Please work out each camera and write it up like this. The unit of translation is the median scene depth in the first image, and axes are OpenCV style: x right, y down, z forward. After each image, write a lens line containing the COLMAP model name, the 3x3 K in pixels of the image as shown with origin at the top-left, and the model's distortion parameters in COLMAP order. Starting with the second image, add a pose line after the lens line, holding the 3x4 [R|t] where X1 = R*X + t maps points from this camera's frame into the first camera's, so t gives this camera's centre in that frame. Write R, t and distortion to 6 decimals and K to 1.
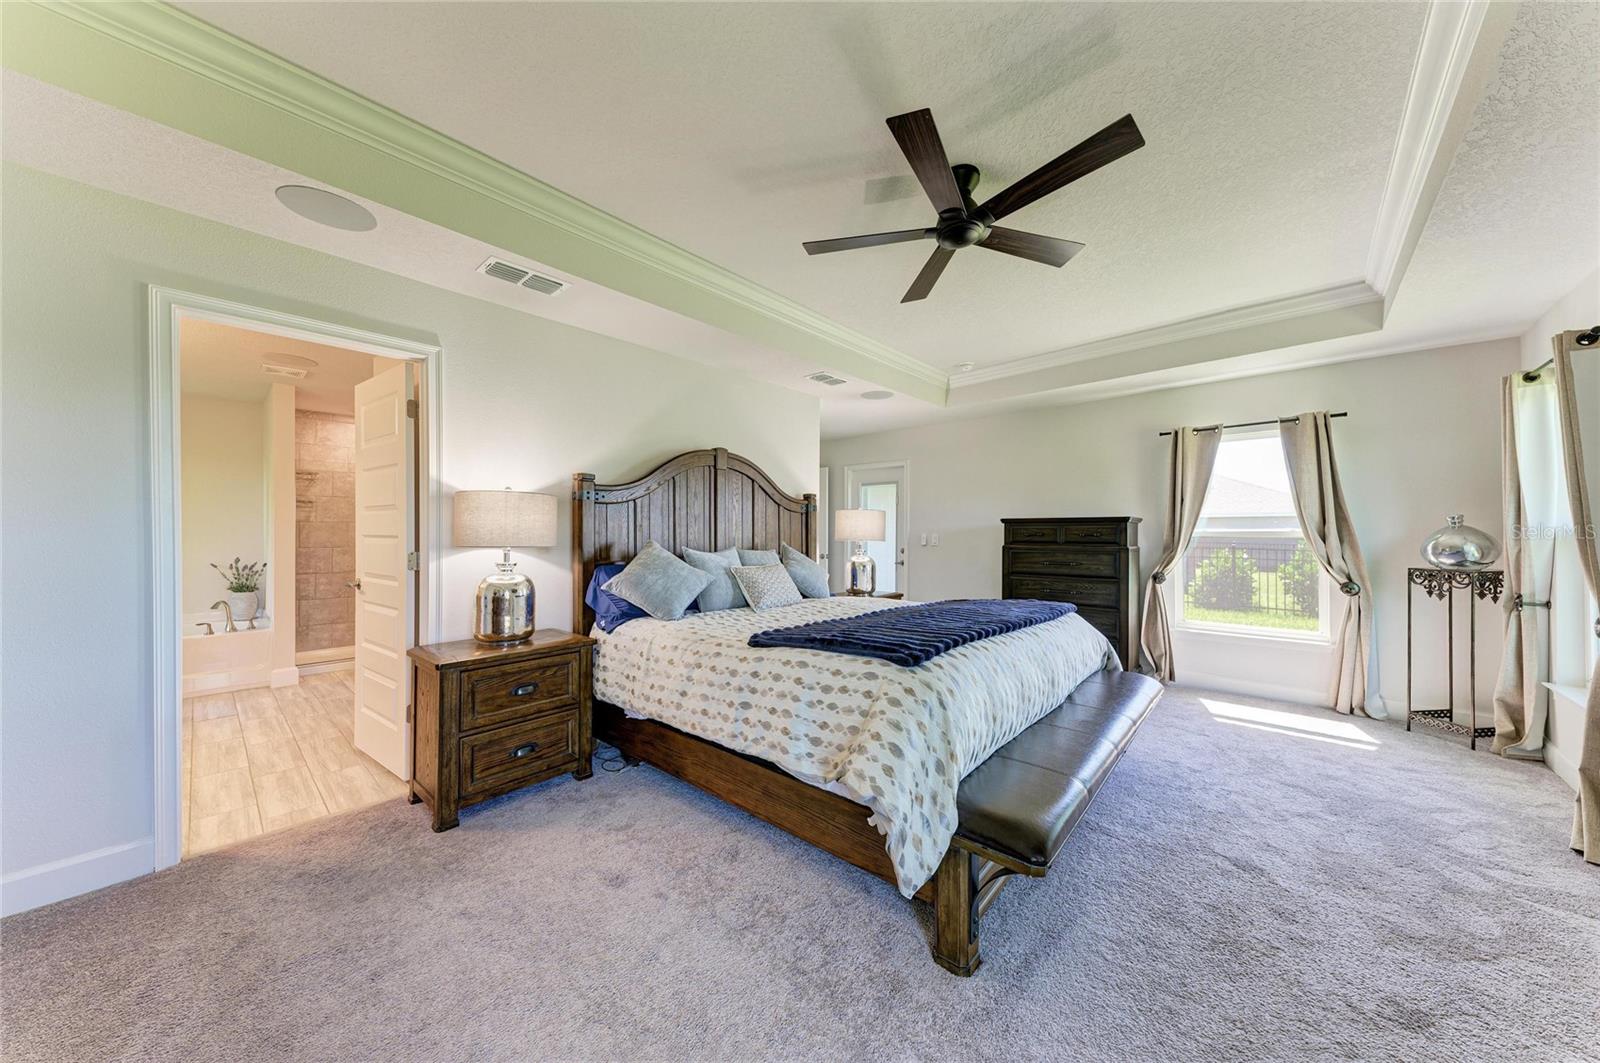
lens RADIAL K [[542.8, 0, 792.3], [0, 542.8, 536.1], [0, 0, 1]] dist [0.018406, -0.003961]
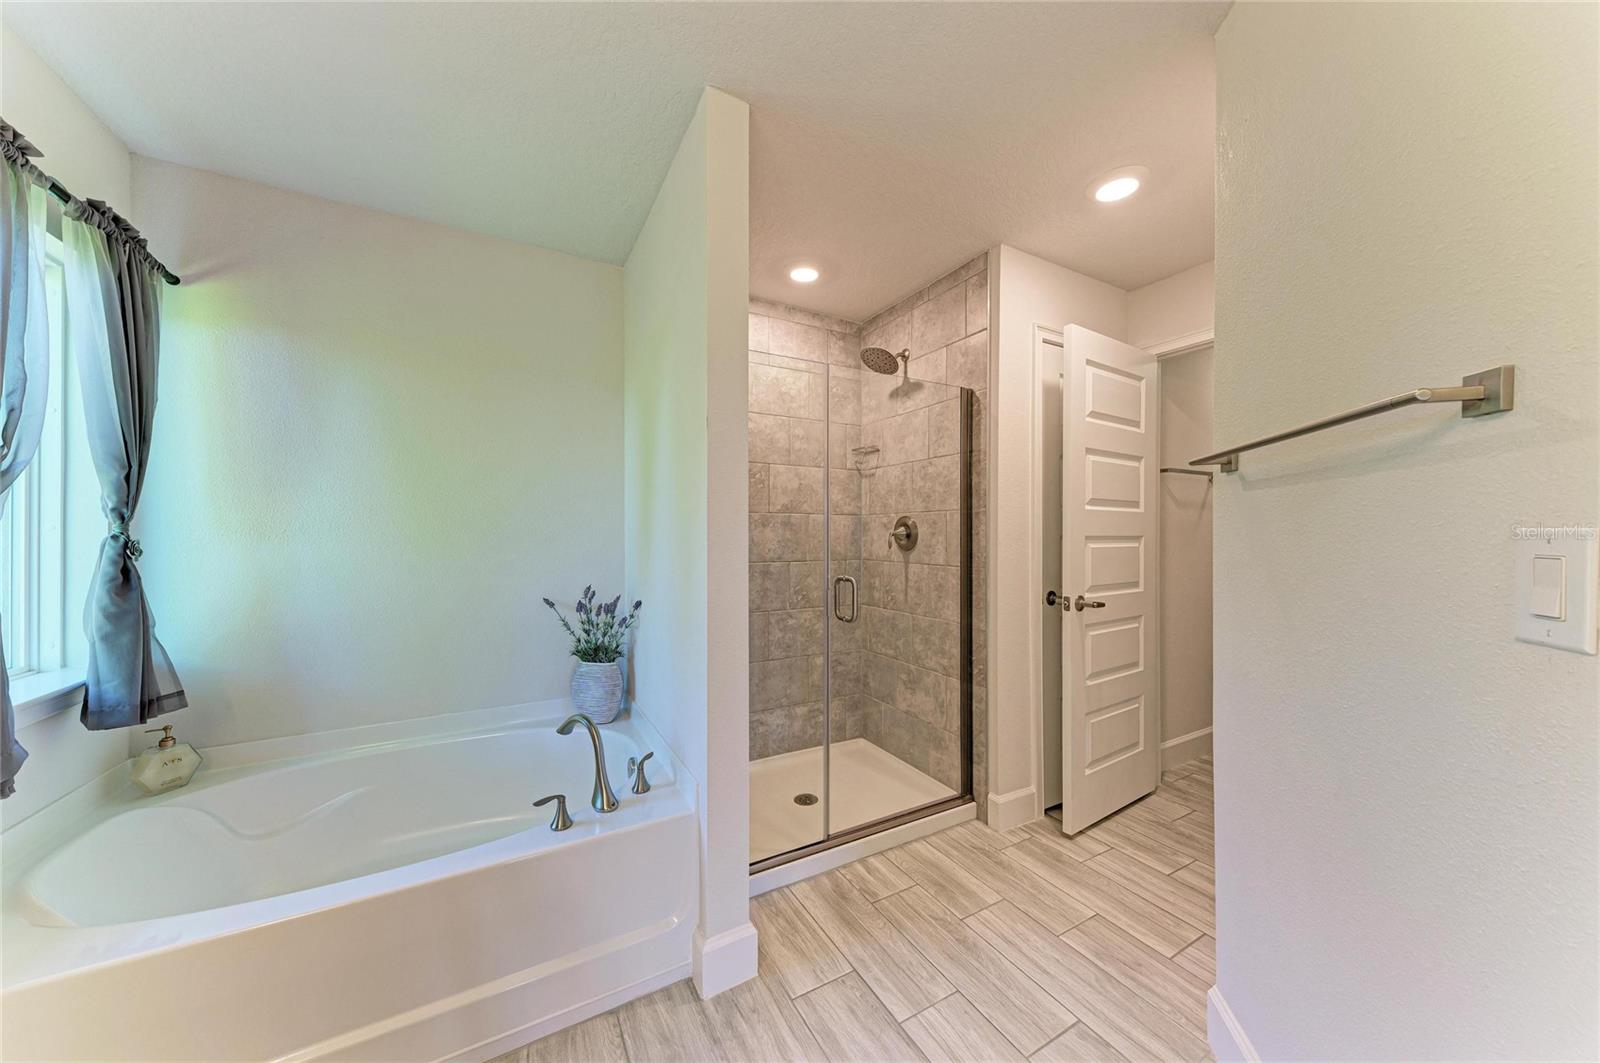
lens RADIAL K [[542.8, 0, 798.3], [0, 542.8, 536.2], [0, 0, 1]] dist [0.018406, -0.003961]
pose [[0.948614, 0.000084, -0.316435, -0.694527], [-0.000438, 0.999999, -0.001048, -0.003014], [0.316434, 0.001133, 0.948614, 0.620613]]
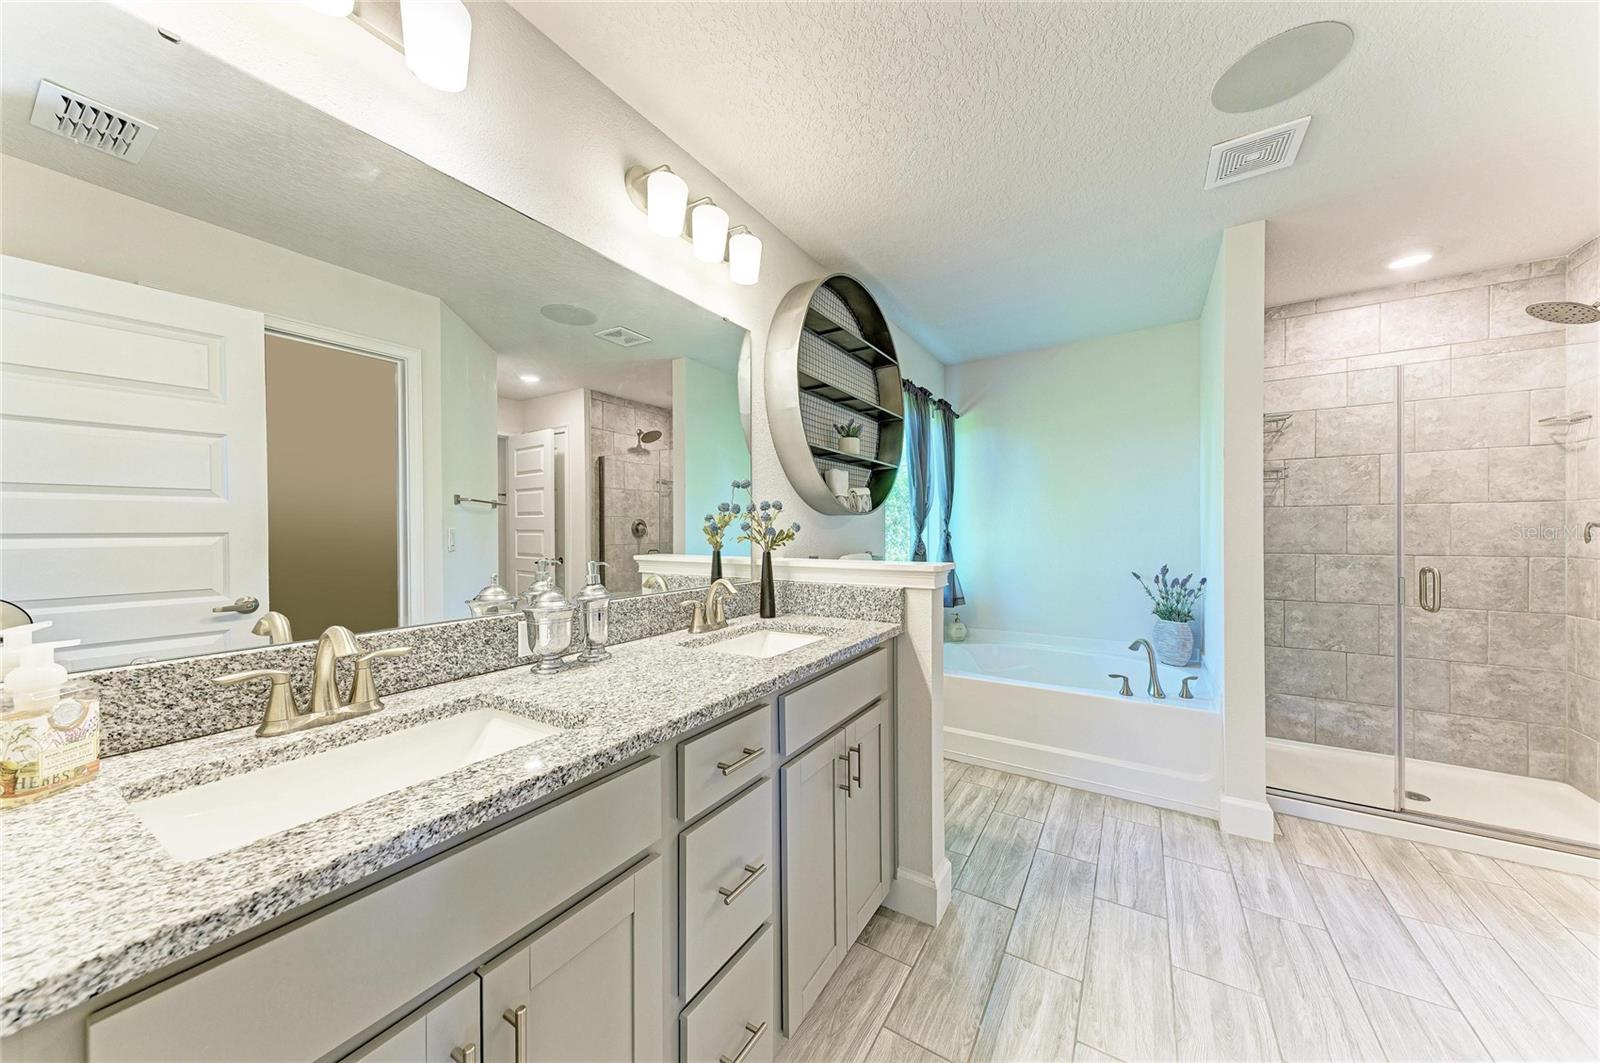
lens RADIAL K [[542.8, 0, 807.3], [0, 542.8, 531.4], [0, 0, 1]] dist [0.018406, -0.003961]
pose [[0.195542, -0.002260, -0.980693, -0.461500], [0.002701, 0.999995, -0.001766, -0.001119], [0.980692, -0.002304, 0.195547, 0.464092]]
